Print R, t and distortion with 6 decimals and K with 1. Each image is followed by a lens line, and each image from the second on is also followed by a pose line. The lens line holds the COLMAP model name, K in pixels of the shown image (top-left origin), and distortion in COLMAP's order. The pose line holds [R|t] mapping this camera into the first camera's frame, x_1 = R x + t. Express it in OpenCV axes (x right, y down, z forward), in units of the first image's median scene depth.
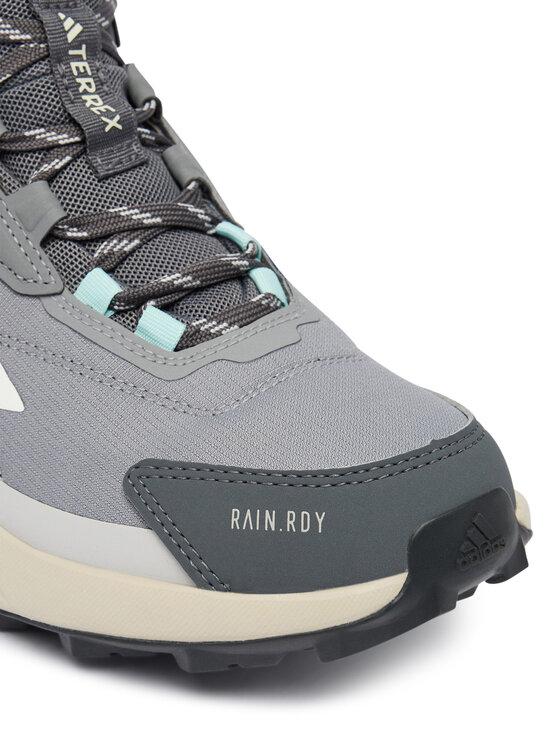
lens RADIAL K [[1437.2, 0, 280.0], [0, 1437.2, 373.0], [0, 0, 1]] dist [-0.117187, -0.070673]
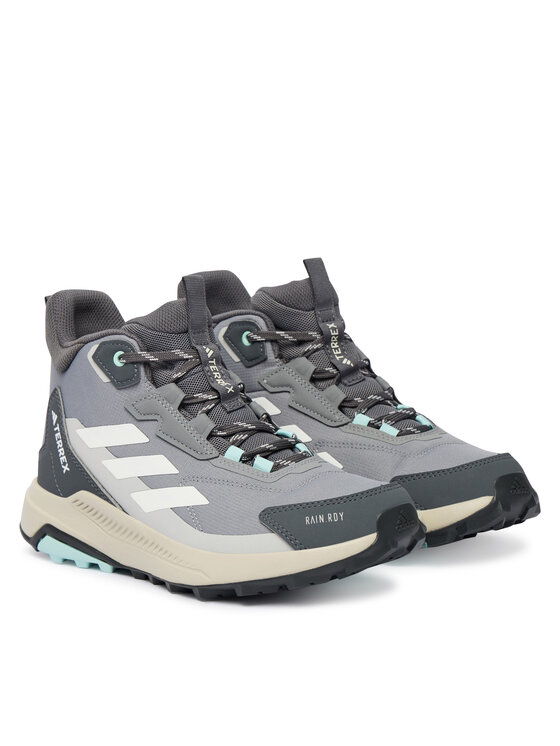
lens RADIAL K [[2194.7, 0, 280.0], [0, 2194.7, 373.0], [0, 0, 1]] dist [0.004662, -0.007315]
pose [[0.992199, -0.075586, 0.099133, -0.397337], [0.104201, 0.939378, -0.326668, 1.000577], [-0.068432, 0.334450, 0.939926, -2.438768]]
